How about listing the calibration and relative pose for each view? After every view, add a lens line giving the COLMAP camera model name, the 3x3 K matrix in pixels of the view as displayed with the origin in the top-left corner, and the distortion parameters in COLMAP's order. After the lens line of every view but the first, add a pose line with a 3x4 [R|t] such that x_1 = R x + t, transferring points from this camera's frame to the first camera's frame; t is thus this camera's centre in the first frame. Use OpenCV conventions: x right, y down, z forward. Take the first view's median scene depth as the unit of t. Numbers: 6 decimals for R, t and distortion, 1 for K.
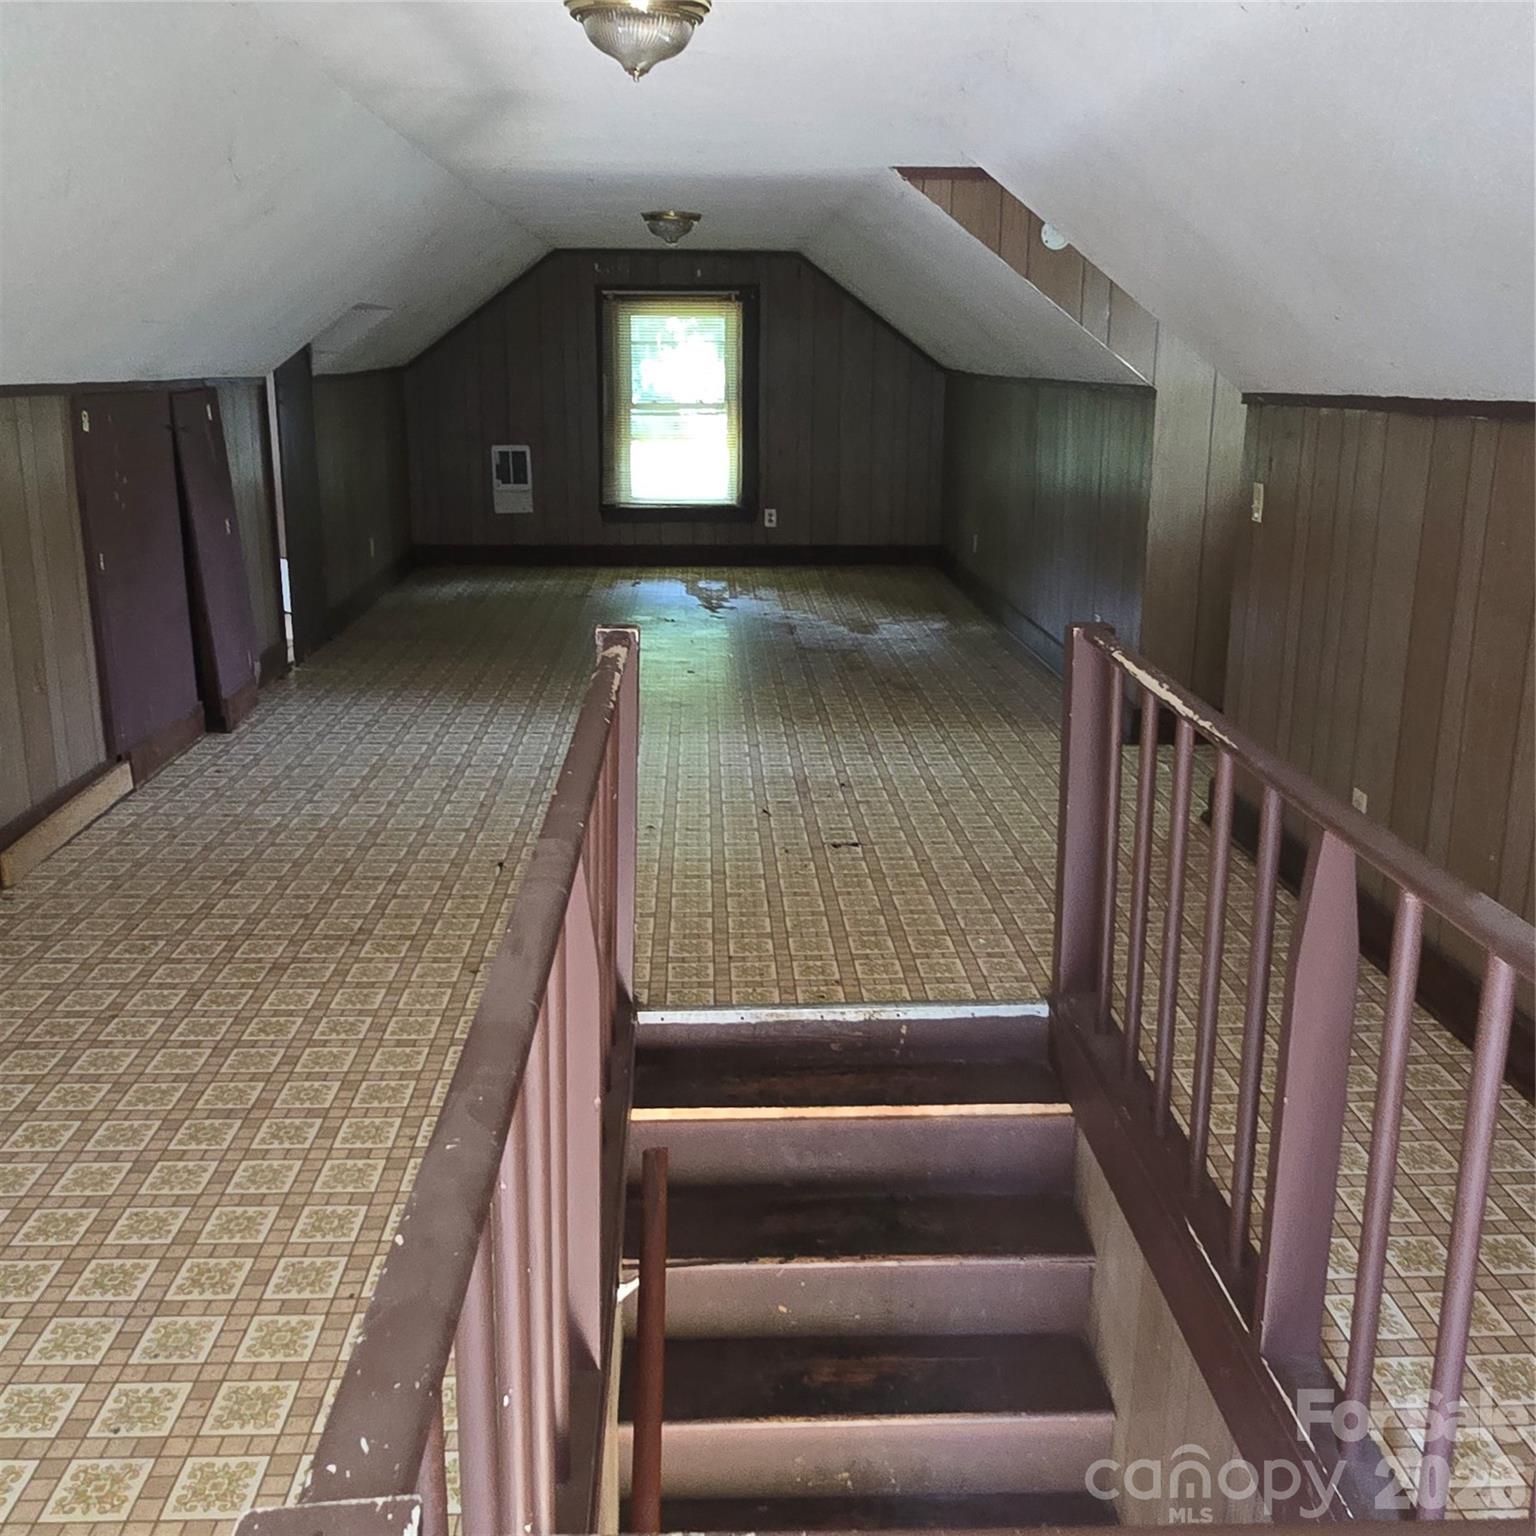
lens RADIAL K [[1483.1, 0, 735.6], [0, 1483.1, 764.2], [0, 0, 1]] dist [0.006615, 0.005782]
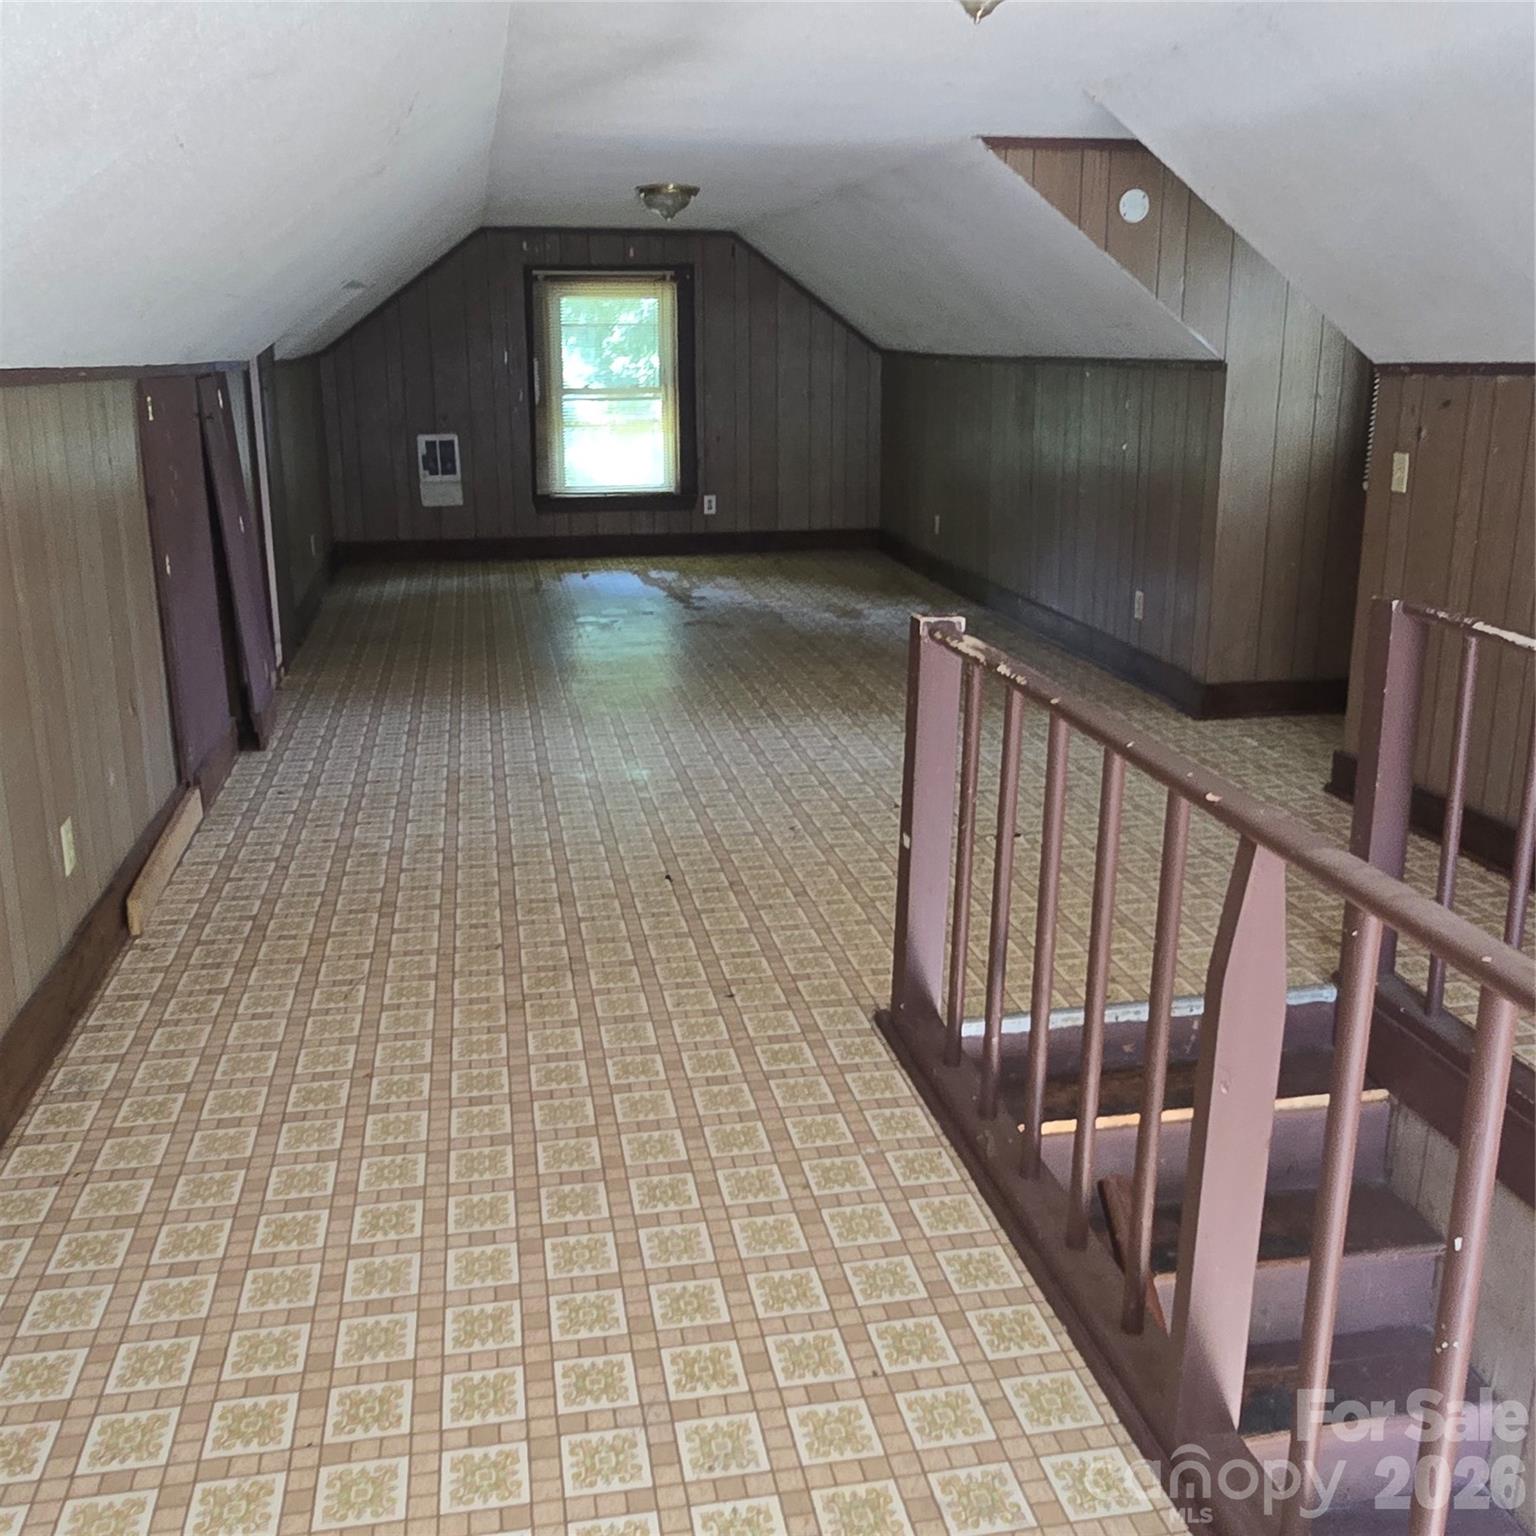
lens RADIAL K [[1483.1, 0, 735.6], [0, 1483.1, 764.2], [0, 0, 1]] dist [0.006615, 0.005782]
pose [[0.988494, -0.047941, 0.143459, -0.188940], [0.046922, 0.998844, 0.010481, -0.008683], [-0.143796, -0.003629, 0.989601, 0.054678]]
